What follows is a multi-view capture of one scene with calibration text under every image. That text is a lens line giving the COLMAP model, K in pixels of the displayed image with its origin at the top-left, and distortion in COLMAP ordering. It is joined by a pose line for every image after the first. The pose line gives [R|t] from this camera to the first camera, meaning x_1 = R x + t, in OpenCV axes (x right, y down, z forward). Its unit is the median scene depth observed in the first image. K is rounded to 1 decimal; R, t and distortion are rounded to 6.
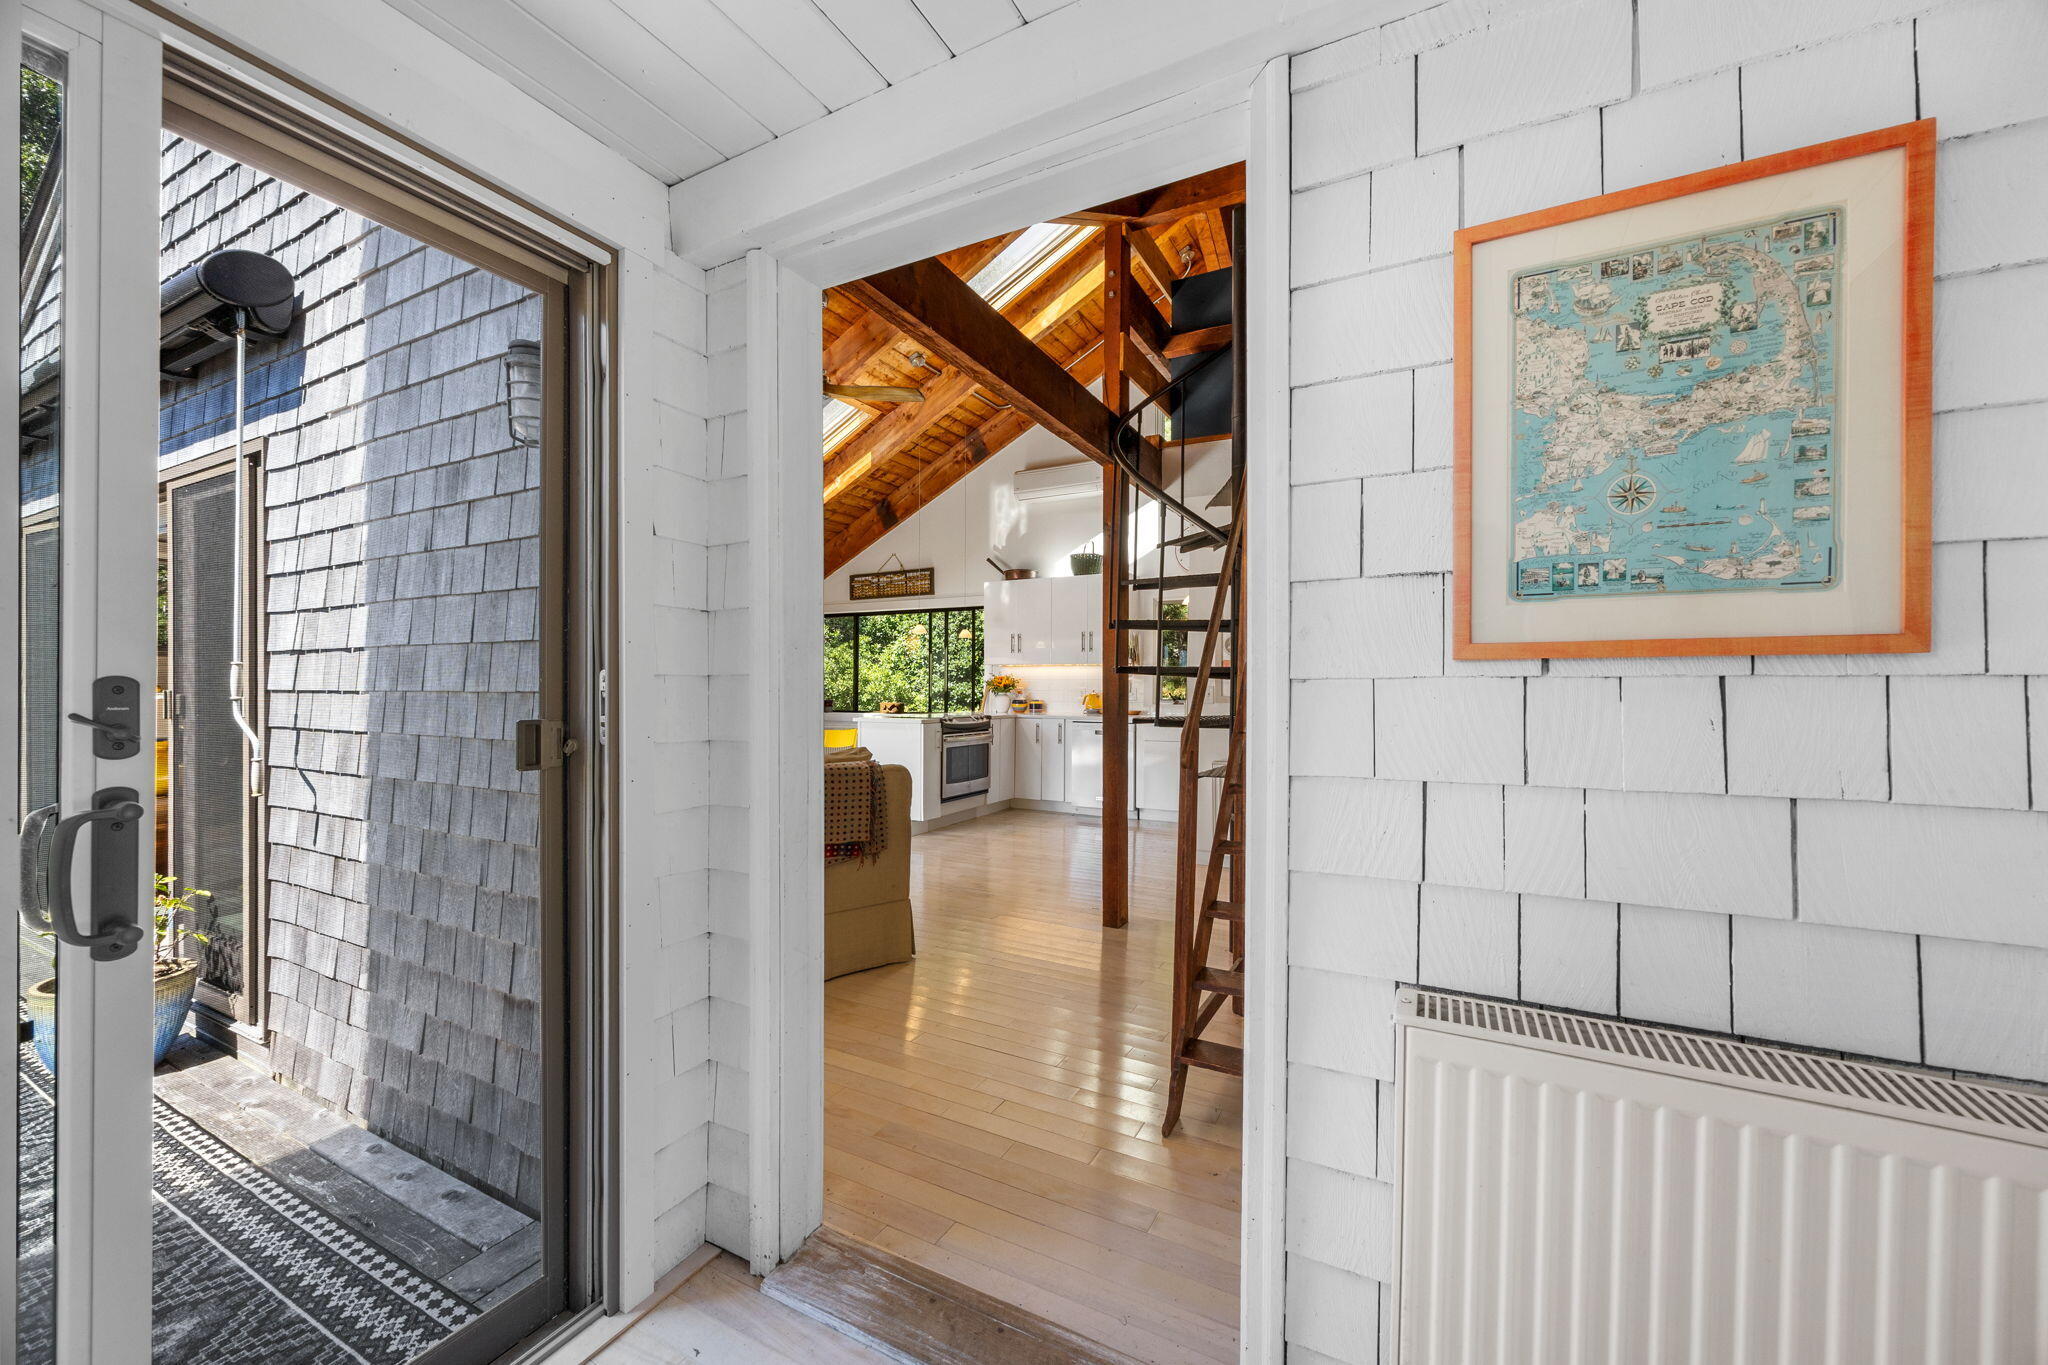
lens RADIAL K [[771.5, 0, 1030.5], [0, 771.5, 693.2], [0, 0, 1]] dist [-0.001944, -0.000388]
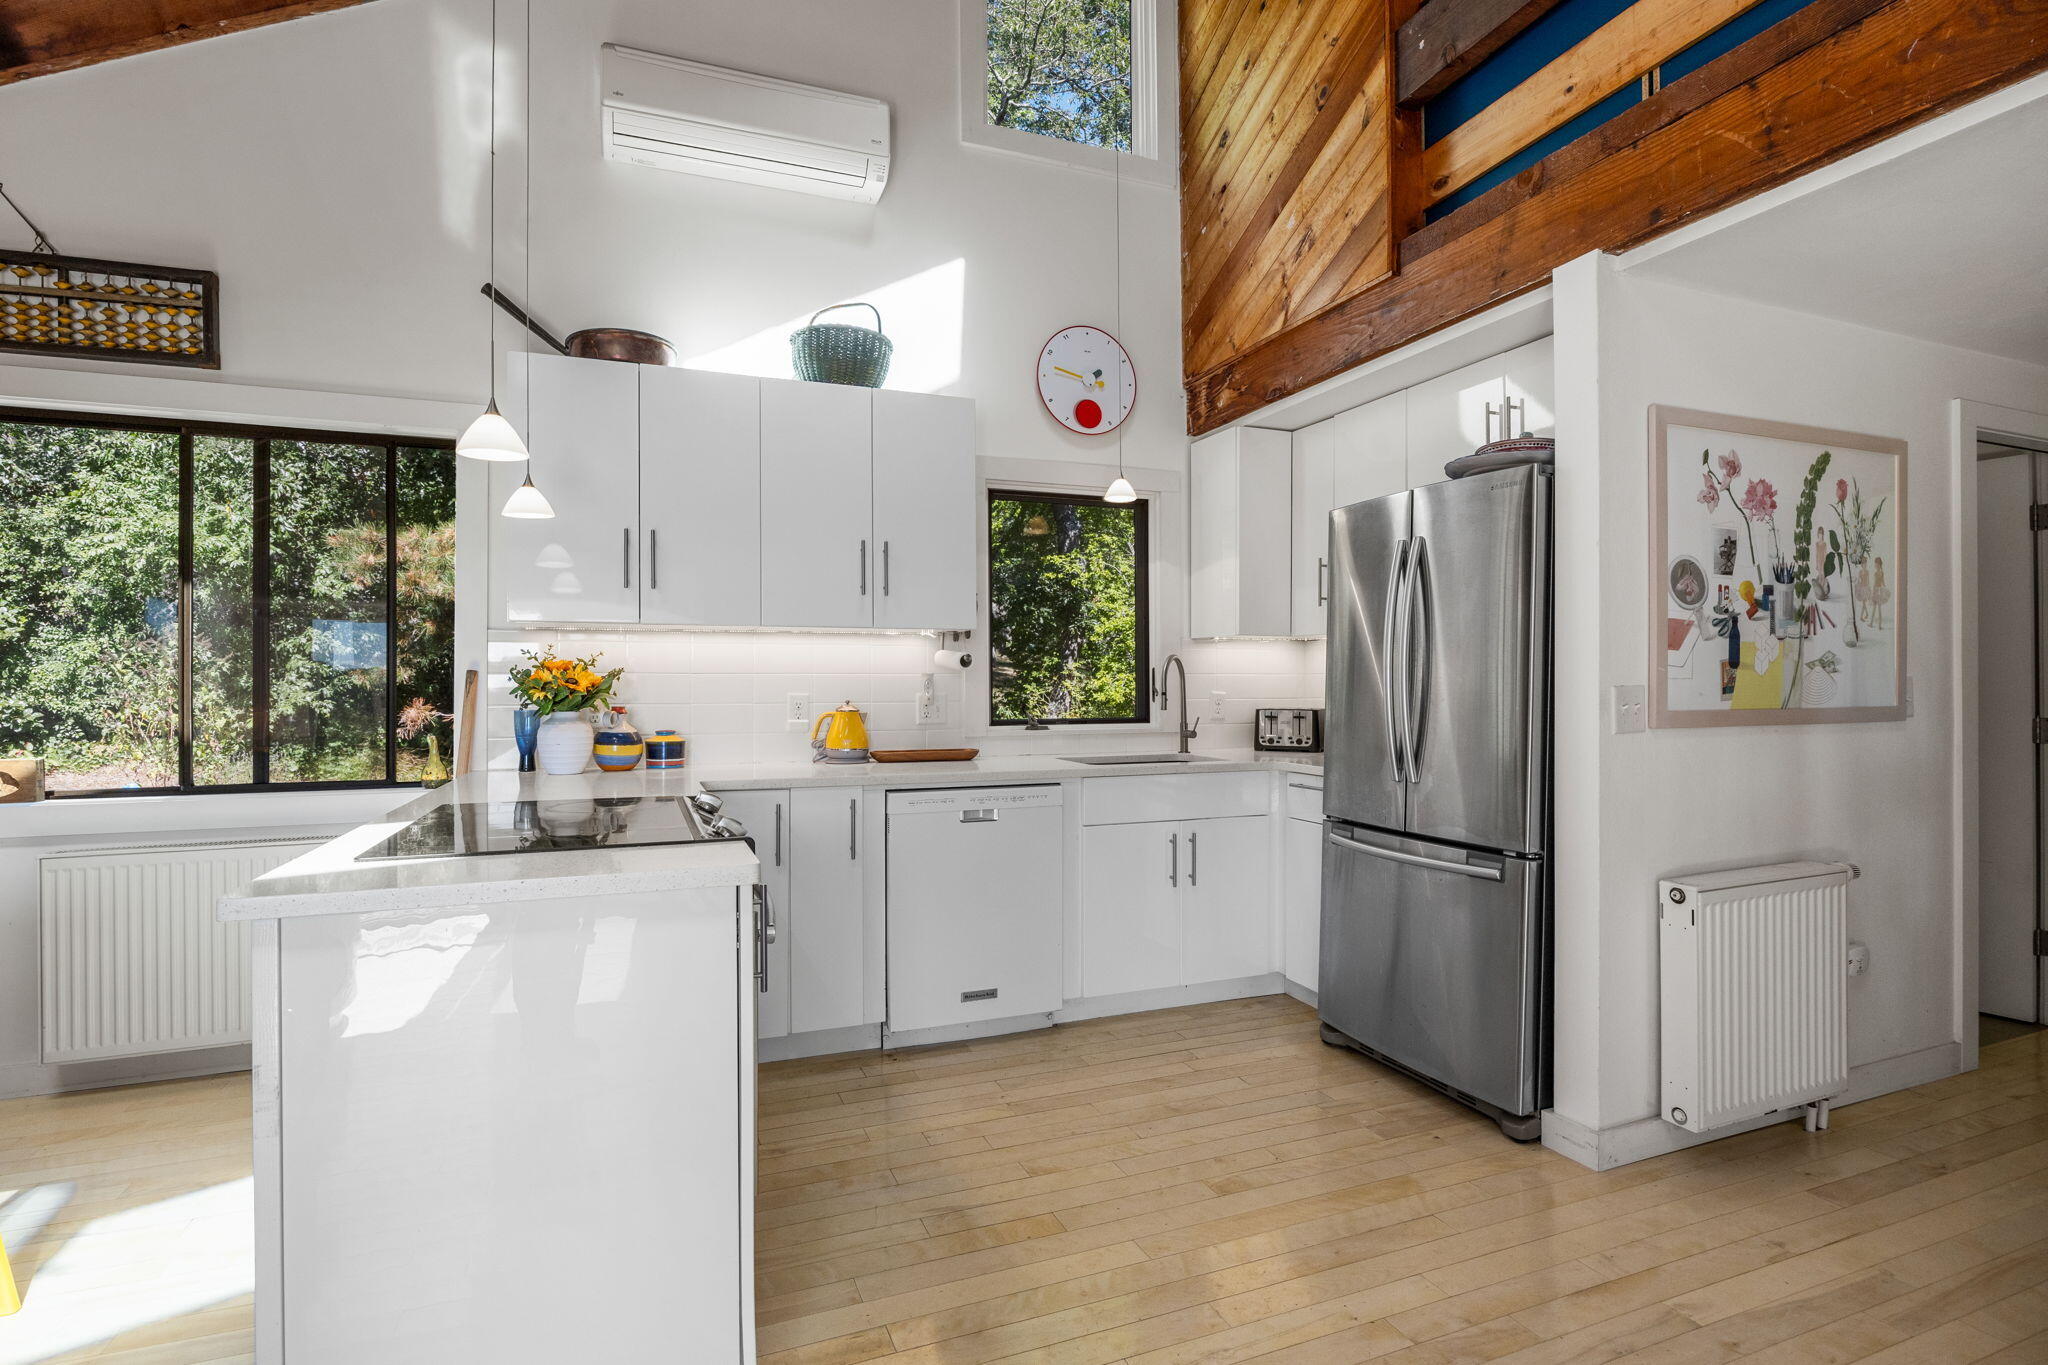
lens RADIAL K [[966.2, 0, 1008.5], [0, 966.2, 685.2], [0, 0, 1]] dist [-0.015952, 0.001629]
pose [[0.660784, -0.002243, 0.750573, -0.196660], [0.012211, 0.999895, -0.007762, -0.006035], [-0.750477, 0.014294, 0.660742, 0.553457]]
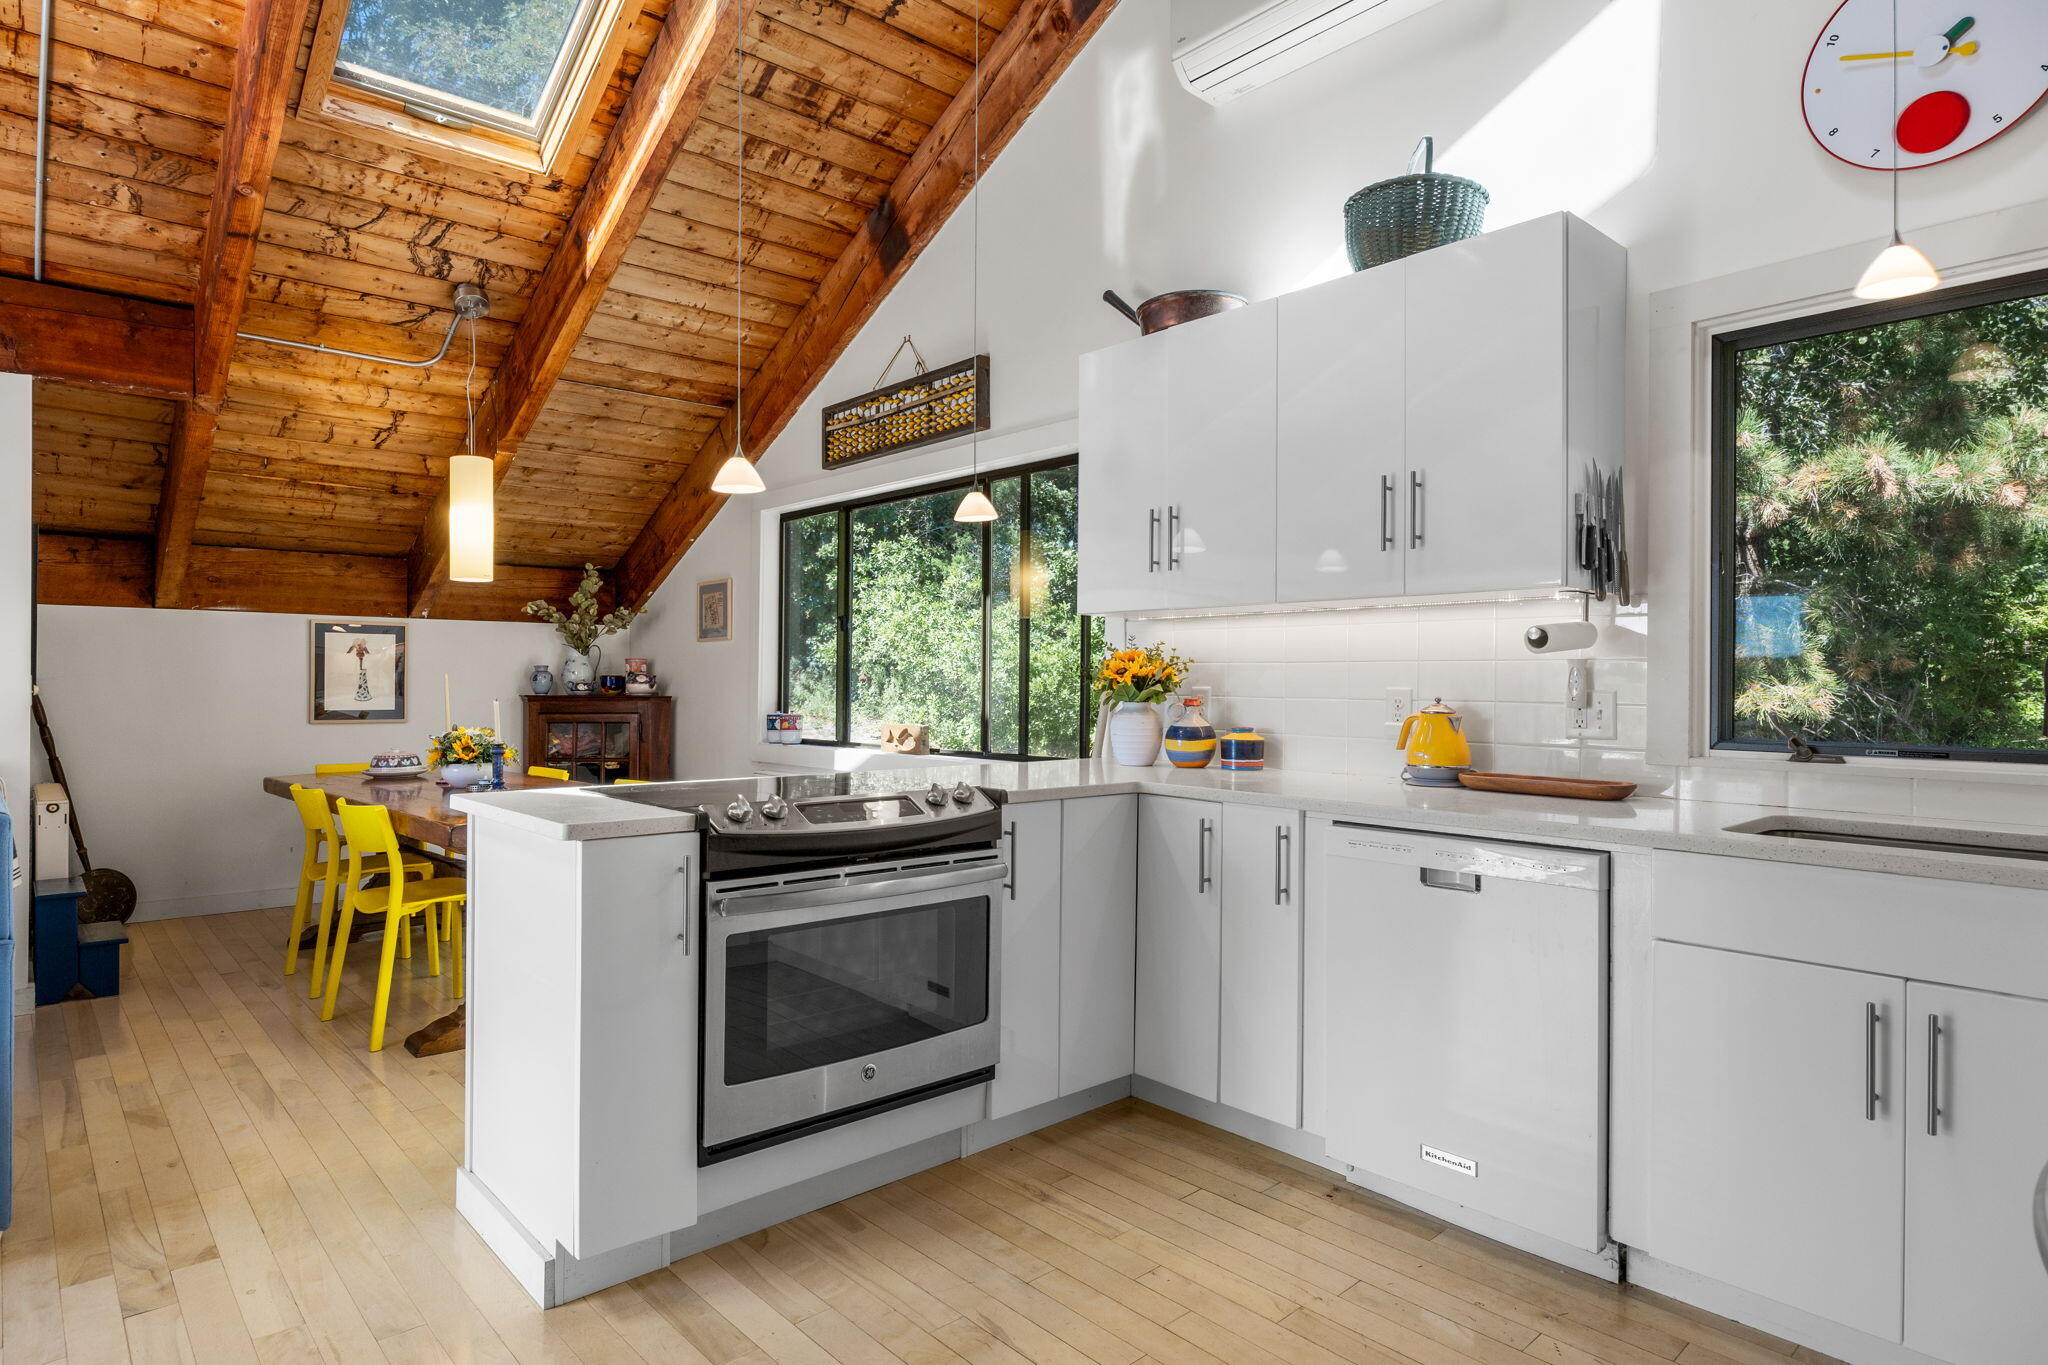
lens RADIAL K [[1112.4, 0, 1029.3], [0, 1112.4, 683.5], [0, 0, 1]] dist [-0.003835, -0.001690]
pose [[0.942409, 0.004102, -0.334438, 0.068425], [-0.007096, 0.999945, -0.007731, -0.004389], [0.334388, 0.009659, 0.942386, 0.515204]]
